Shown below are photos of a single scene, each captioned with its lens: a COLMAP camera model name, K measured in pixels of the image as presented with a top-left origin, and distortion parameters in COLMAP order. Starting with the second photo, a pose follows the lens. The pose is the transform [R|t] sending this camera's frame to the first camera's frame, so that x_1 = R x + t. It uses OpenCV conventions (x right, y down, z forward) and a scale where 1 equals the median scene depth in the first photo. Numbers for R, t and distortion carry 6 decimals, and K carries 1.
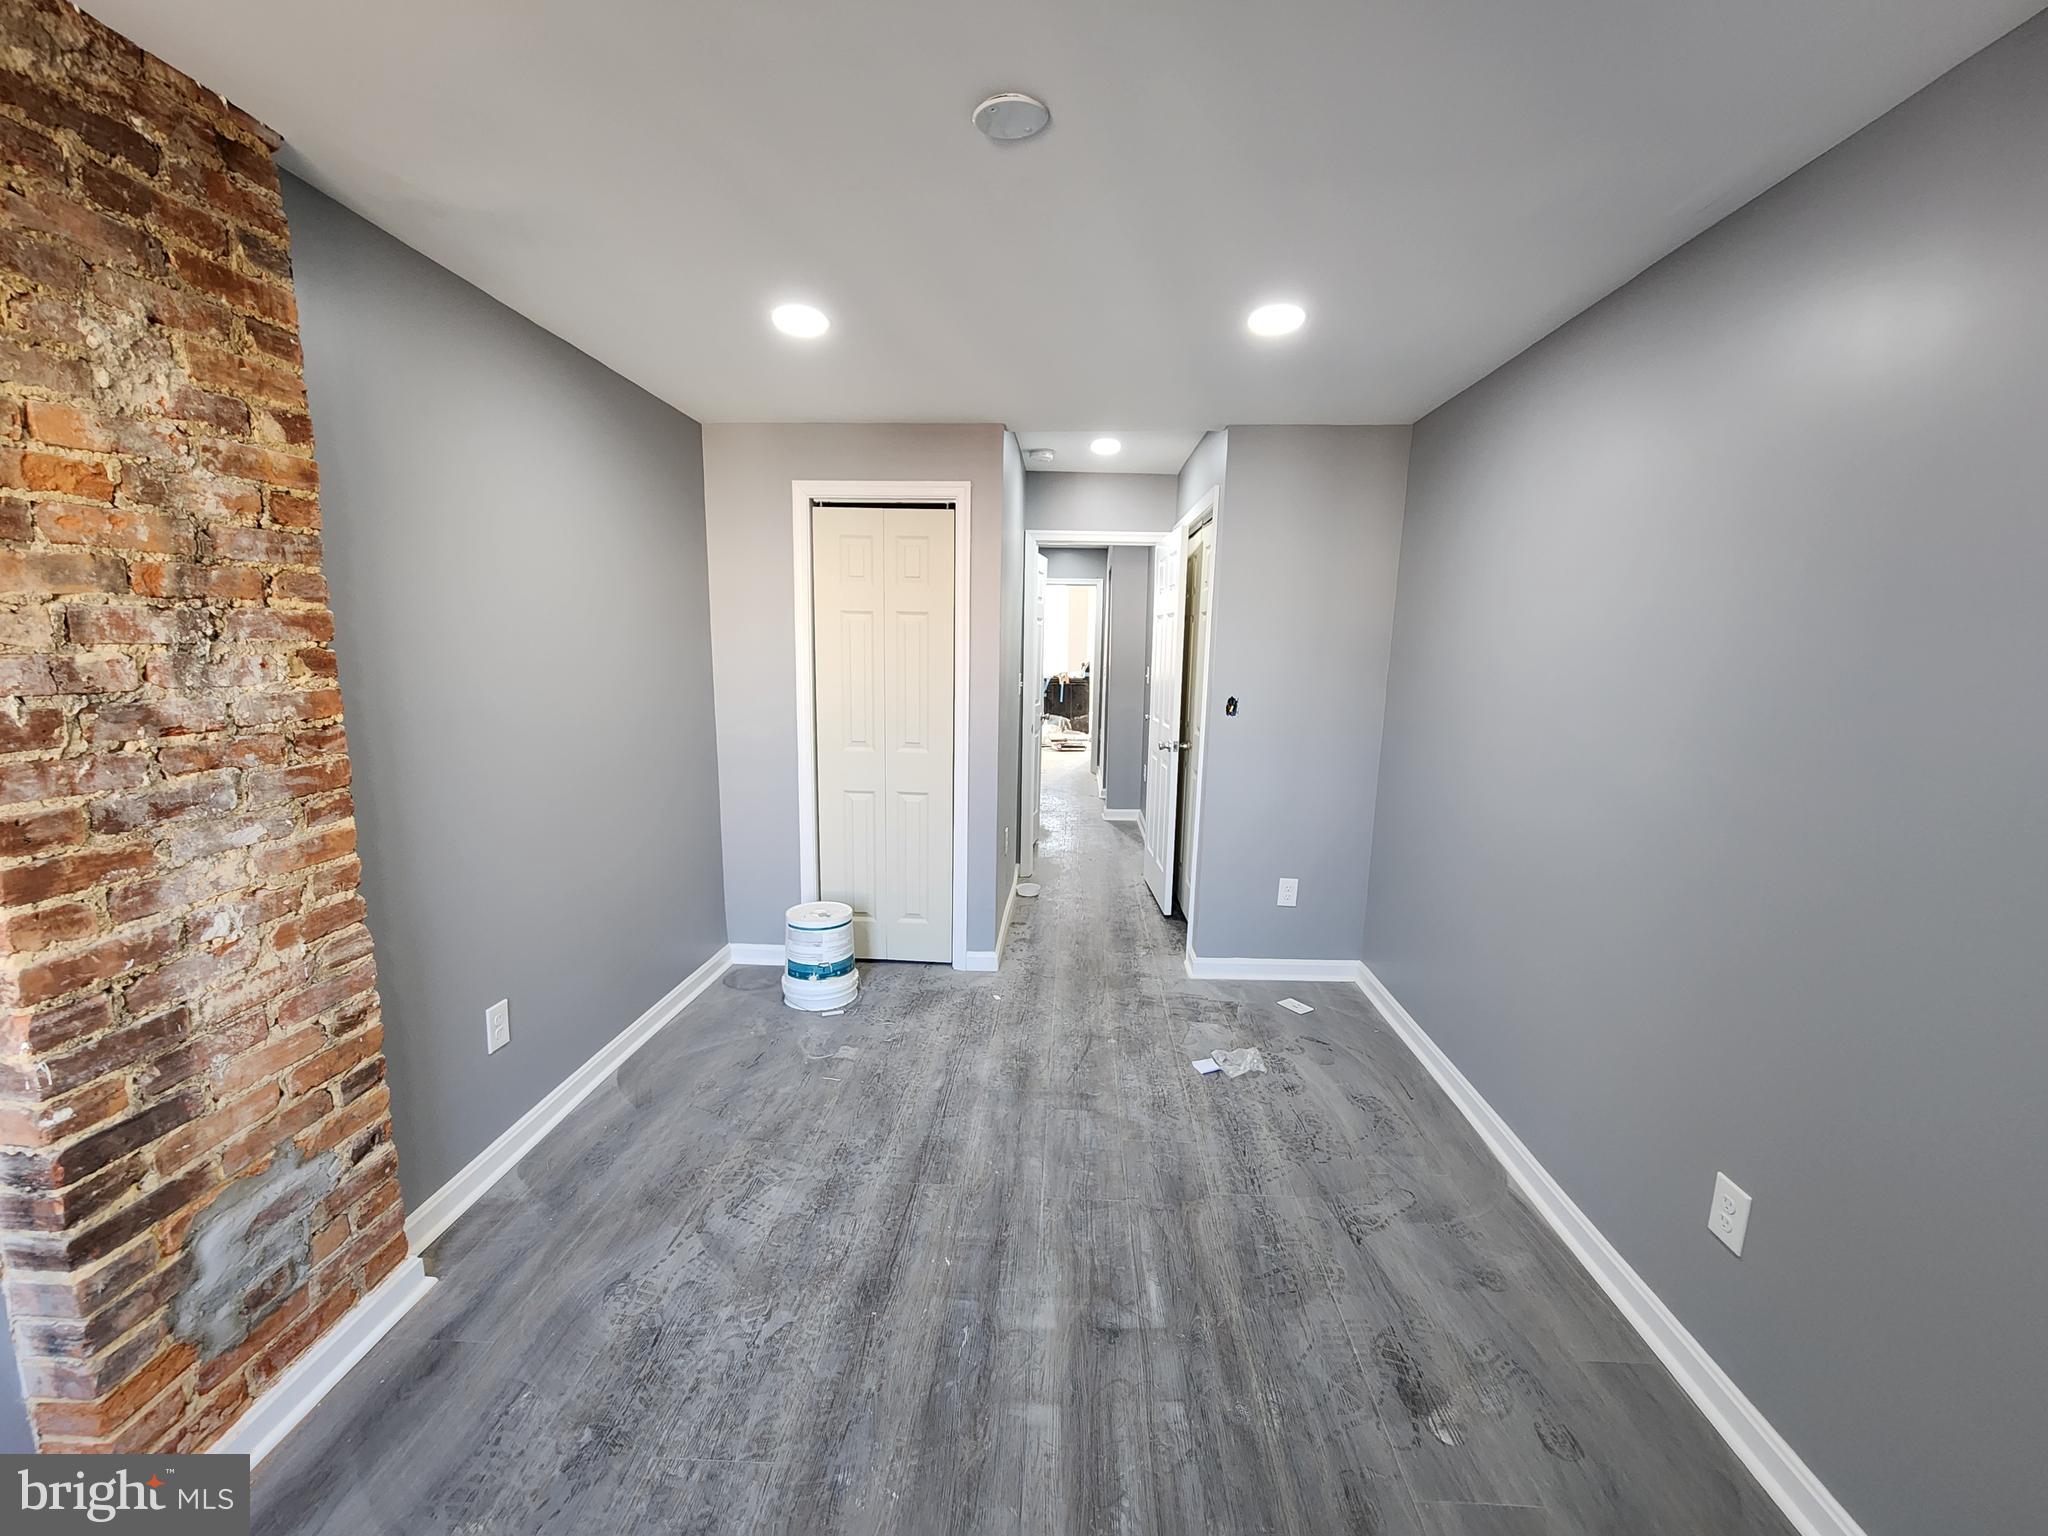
lens RADIAL K [[829.8, 0, 1042.3], [0, 829.8, 766.3], [0, 0, 1]] dist [0.000305, 0.000092]
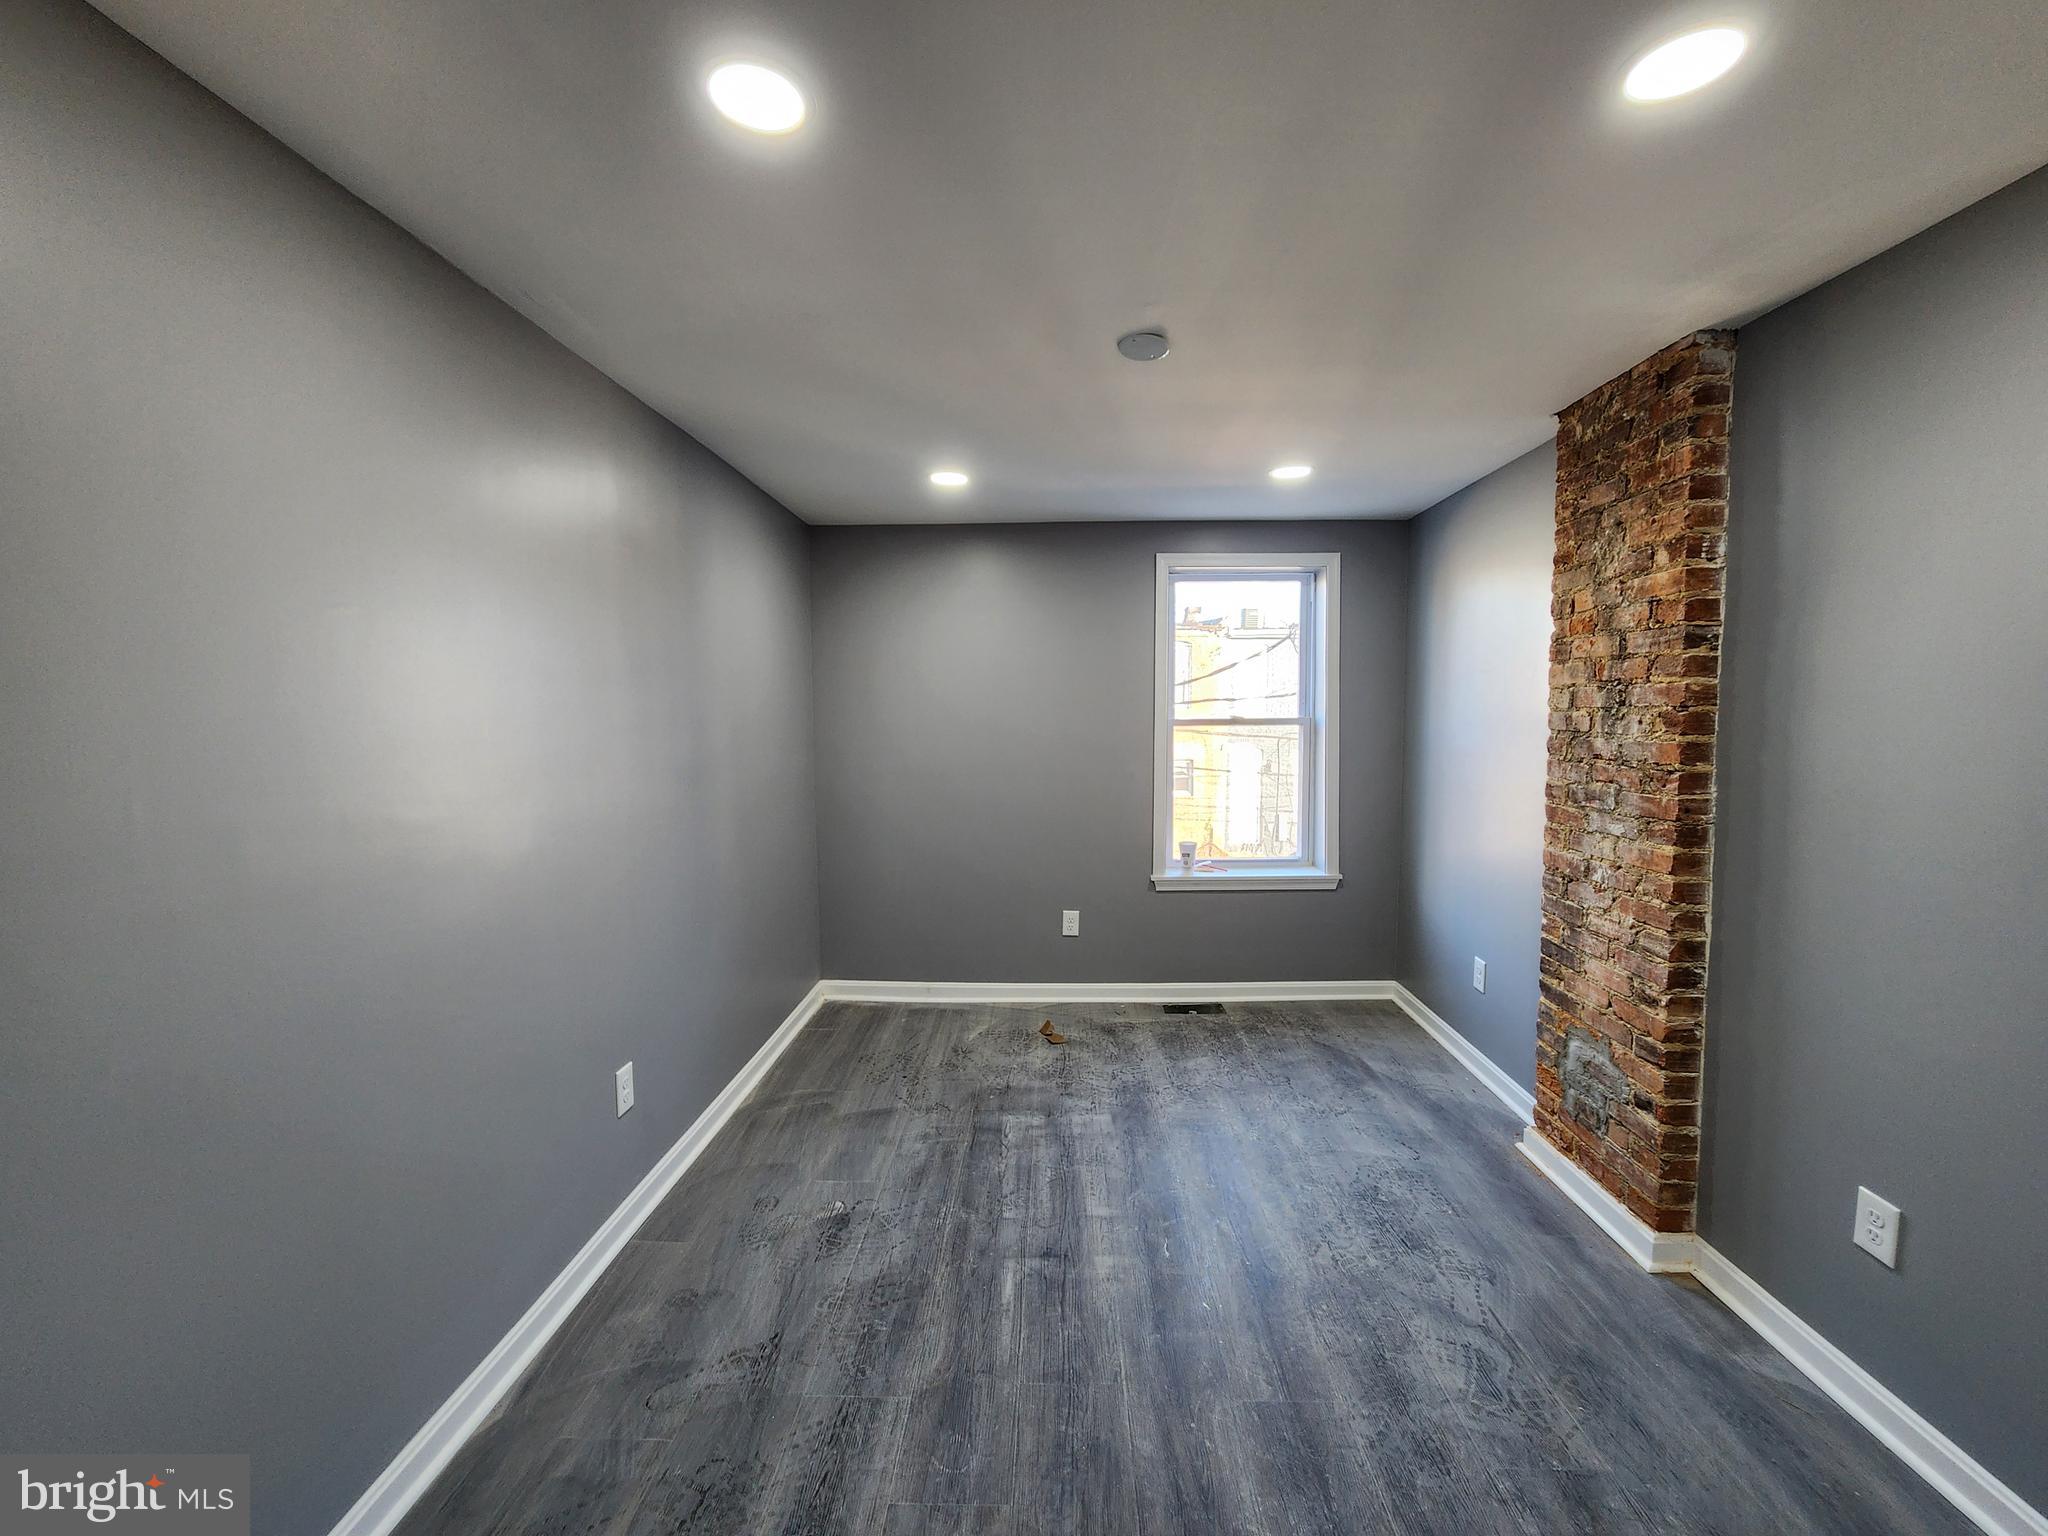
lens RADIAL K [[829.8, 0, 1034.0], [0, 829.8, 761.1], [0, 0, 1]] dist [0.000305, 0.000092]
pose [[-0.999870, -0.011689, -0.011134, 0.154222], [-0.013830, 0.976004, 0.217315, -0.362357], [0.008327, 0.217440, -0.976038, 2.462471]]
